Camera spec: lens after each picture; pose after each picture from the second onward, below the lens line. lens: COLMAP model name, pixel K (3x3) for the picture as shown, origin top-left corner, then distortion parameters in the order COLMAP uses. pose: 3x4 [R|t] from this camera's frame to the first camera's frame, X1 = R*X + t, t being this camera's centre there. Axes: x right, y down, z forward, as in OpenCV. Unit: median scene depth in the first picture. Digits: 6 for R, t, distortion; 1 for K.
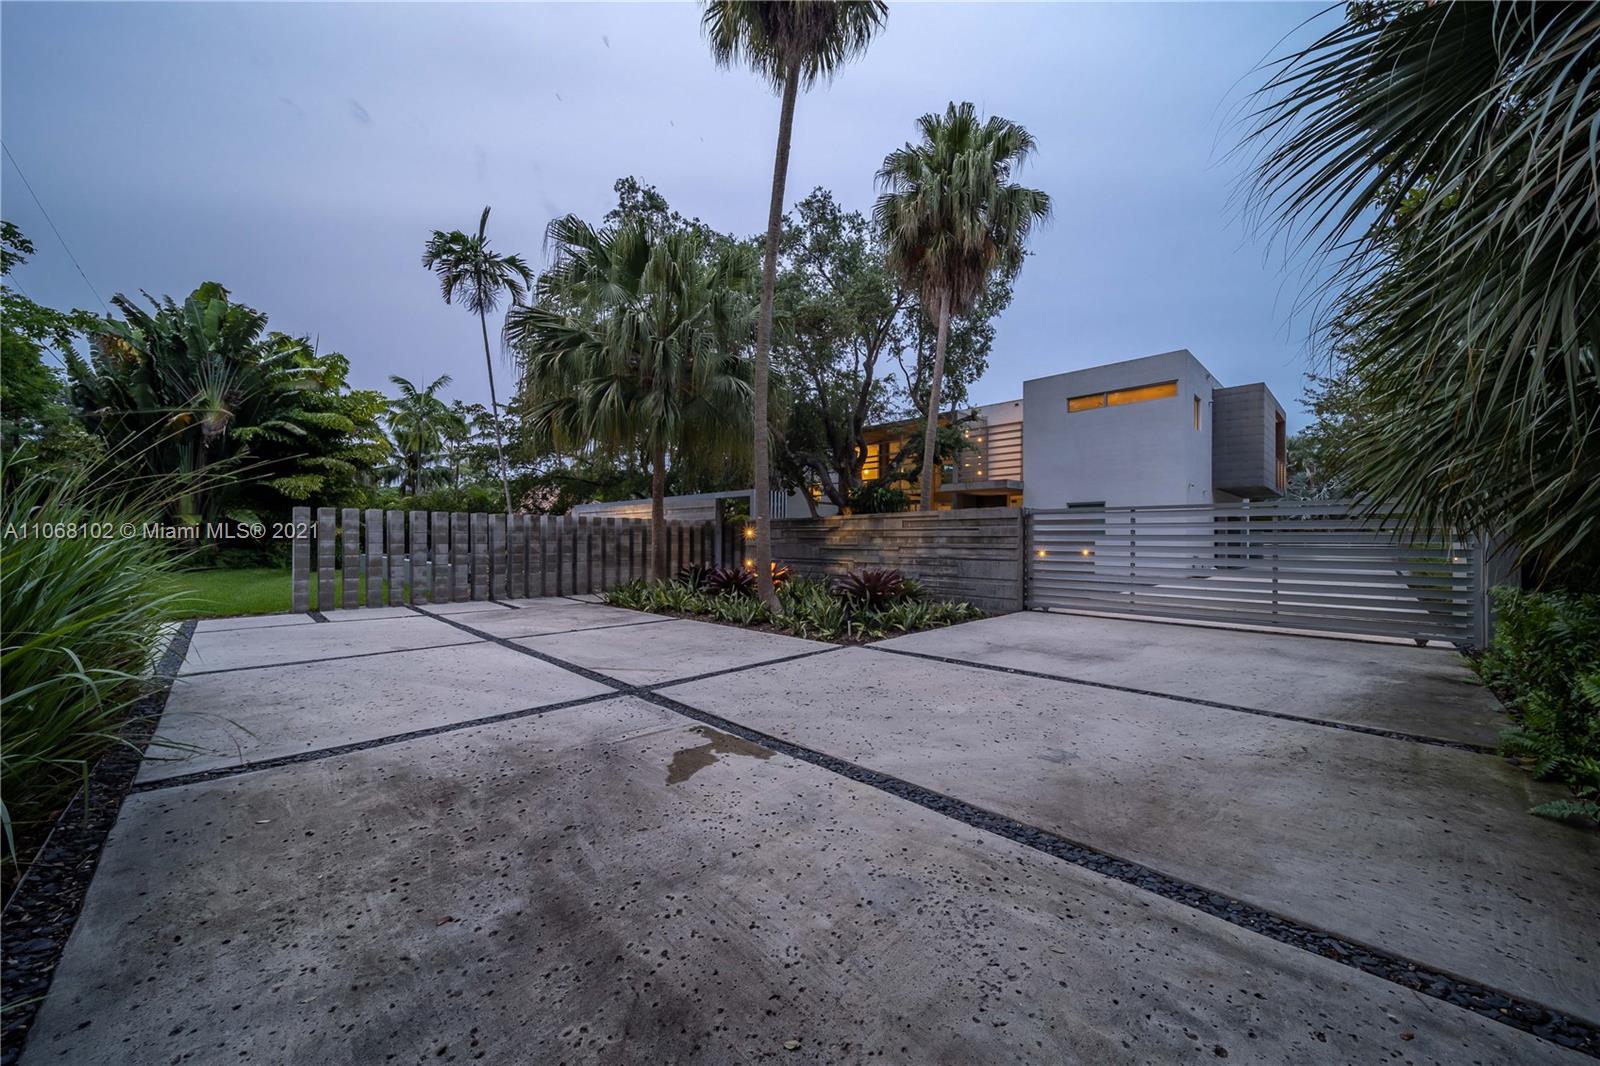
lens RADIAL K [[594.9, 0, 796.4], [0, 594.9, 539.7], [0, 0, 1]] dist [0.000892, 0.000033]
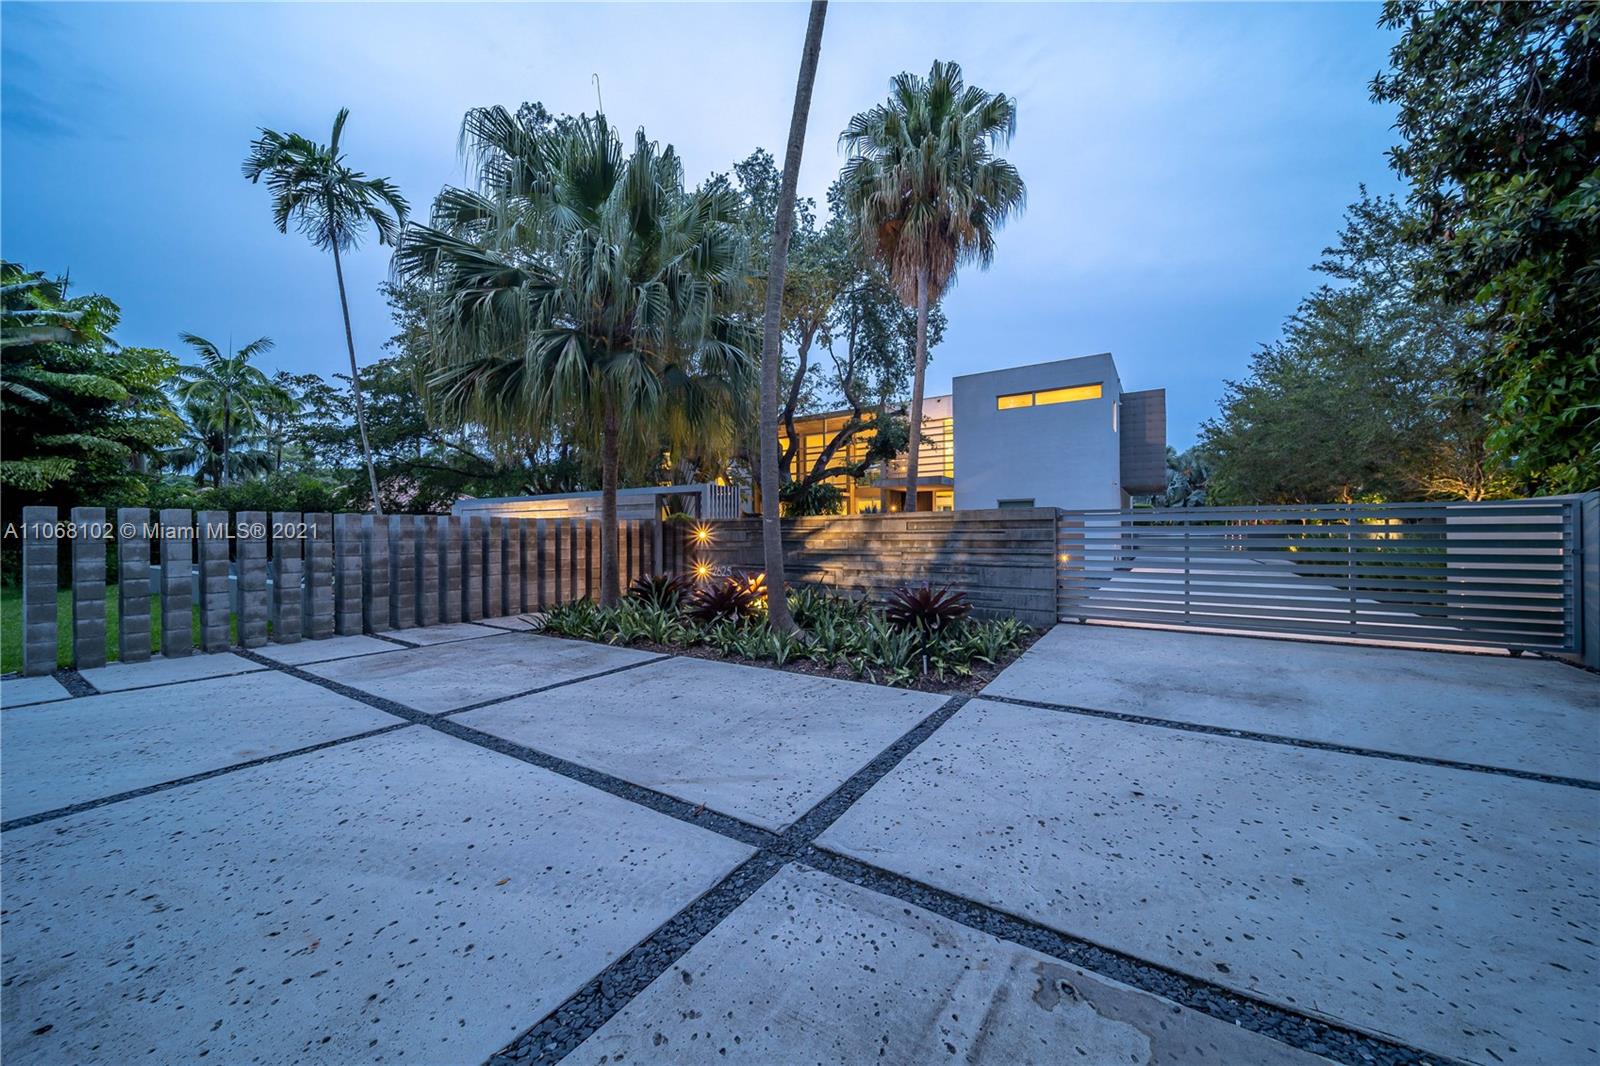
lens RADIAL K [[582.6, 0, 800.0], [0, 582.6, 533.0], [0, 0, 1]] dist [-0.001894, -0.000665]
pose [[0.975029, -0.009249, 0.221884, -0.135860], [0.009045, 0.999957, 0.001937, -0.015431], [-0.221893, 0.000118, 0.975071, 0.165657]]
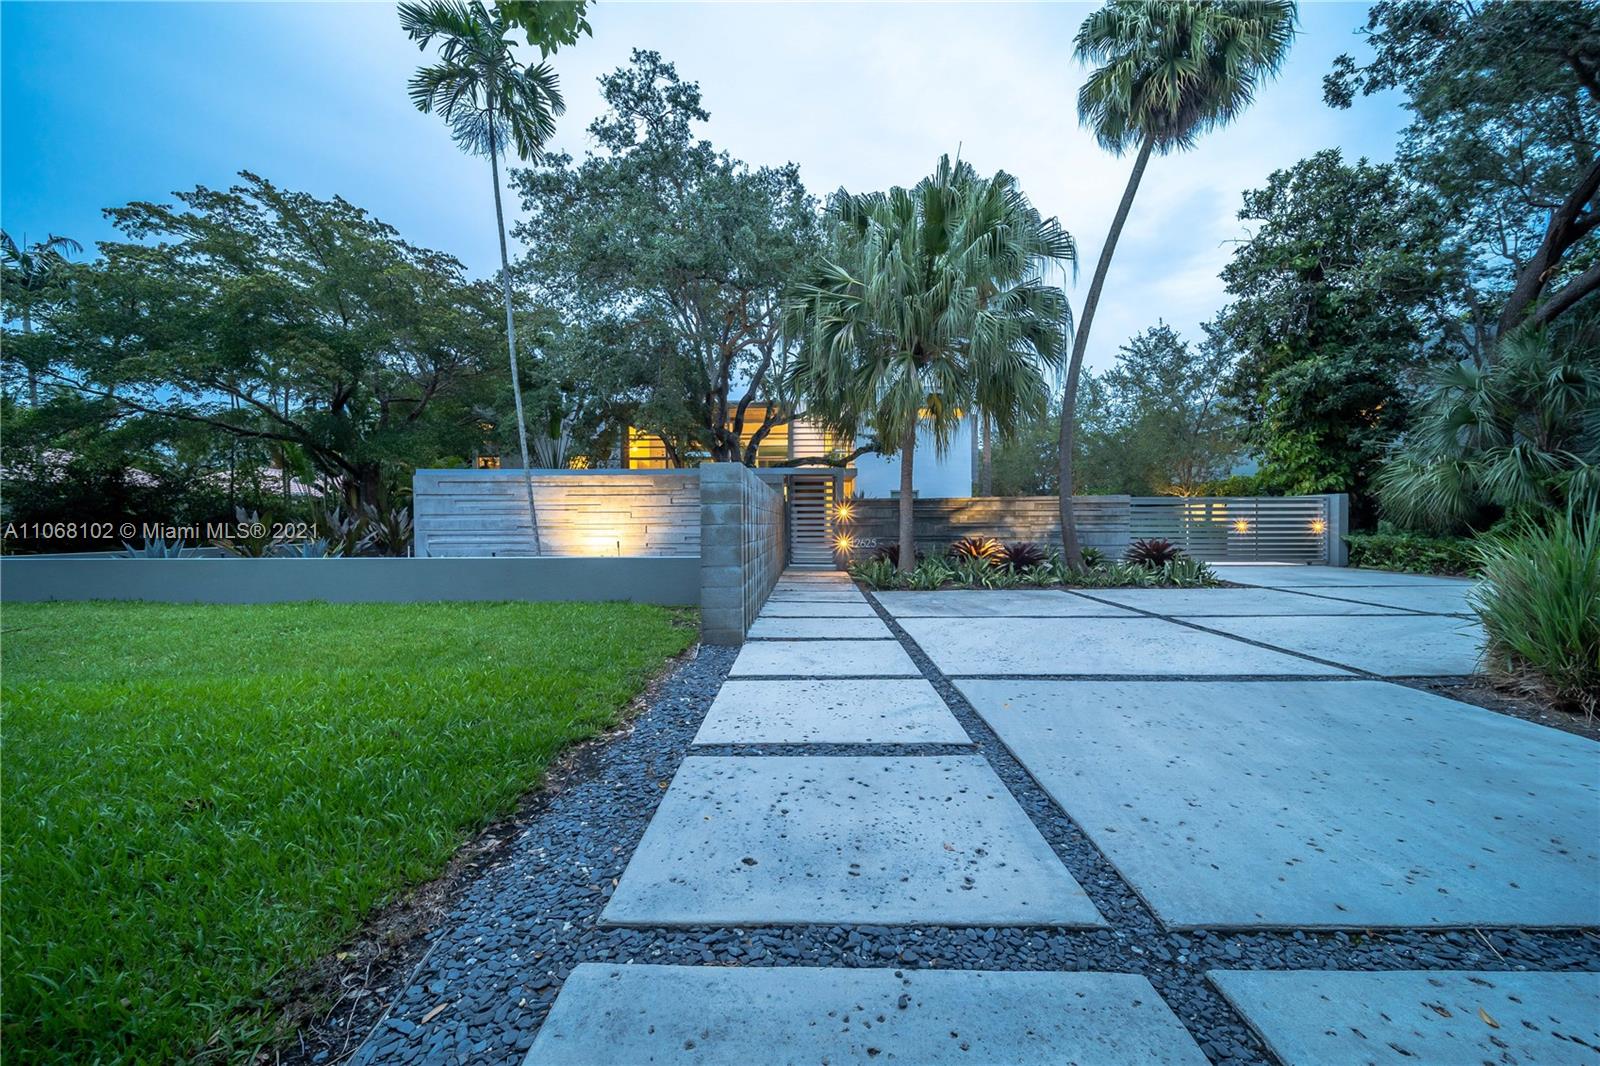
lens RADIAL K [[582.6, 0, 800.0], [0, 582.6, 533.0], [0, 0, 1]] dist [-0.001894, -0.000665]
pose [[0.696596, -0.015825, 0.717290, -0.865579], [0.004592, 0.999835, 0.017599, 0.006166], [-0.717449, -0.008966, 0.696553, 0.413133]]
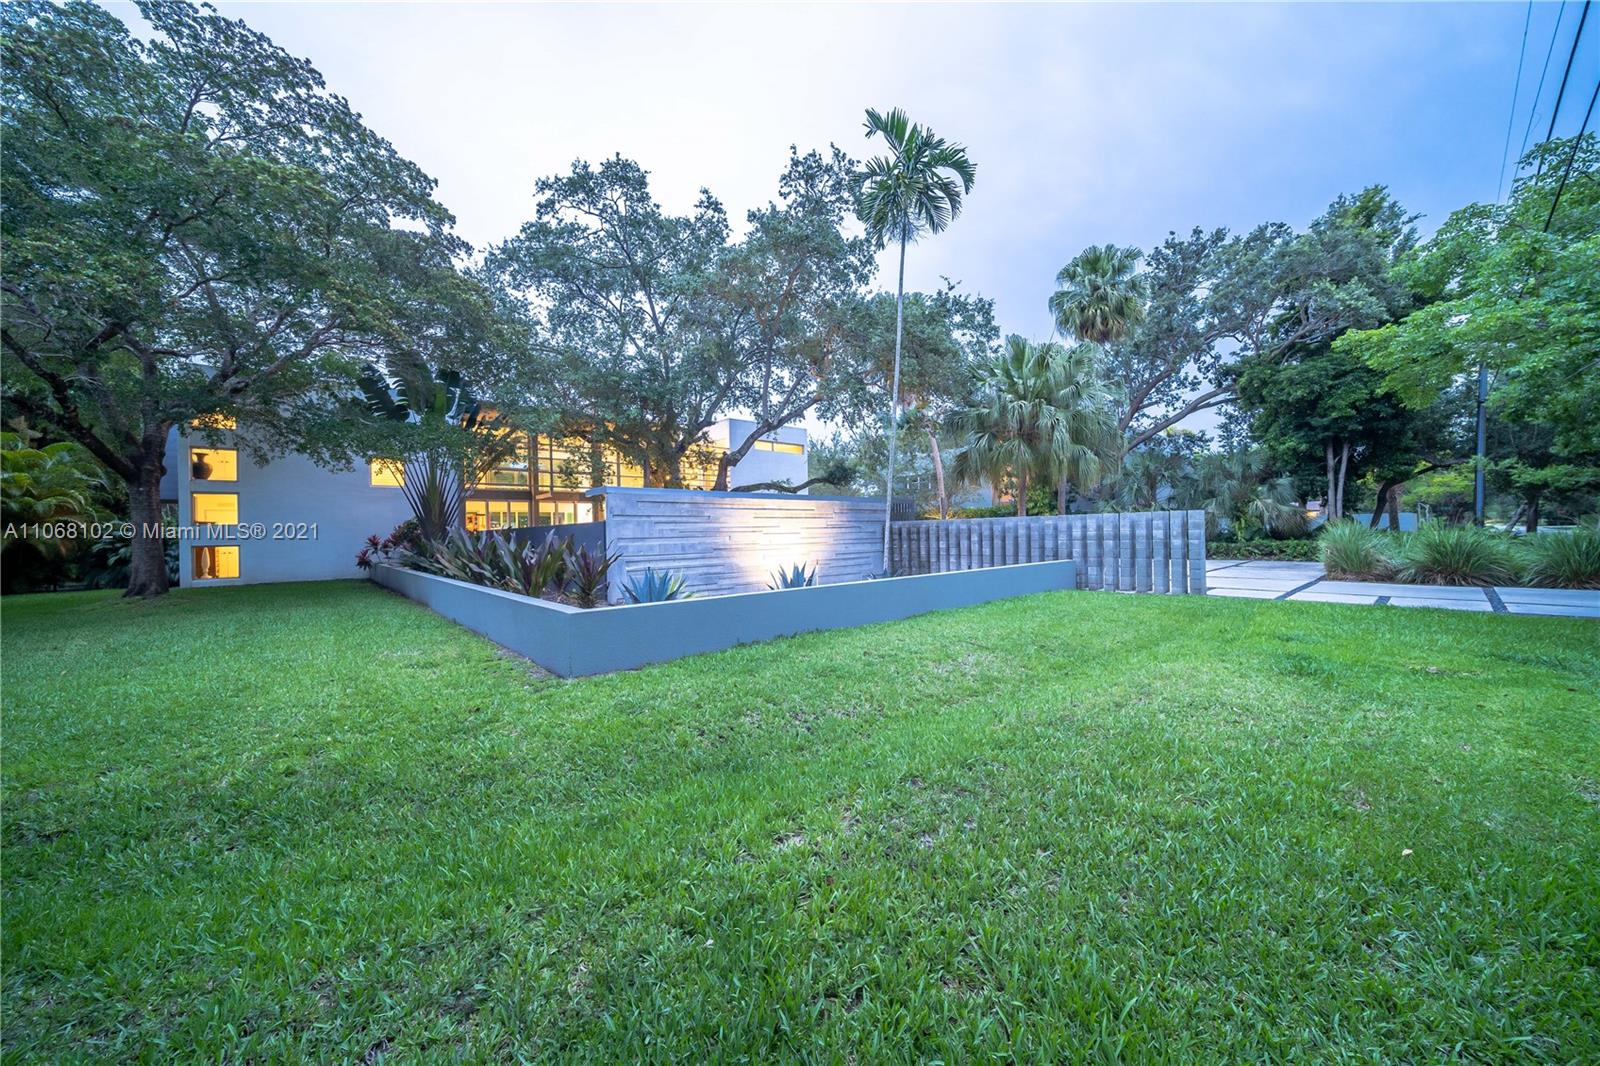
lens RADIAL K [[582.6, 0, 800.0], [0, 582.6, 533.0], [0, 0, 1]] dist [-0.001894, -0.000665]
pose [[0.025399, -0.003634, 0.999671, -1.490164], [0.014885, 0.999884, 0.003256, -0.018850], [-0.999567, 0.014797, 0.025450, 1.336118]]
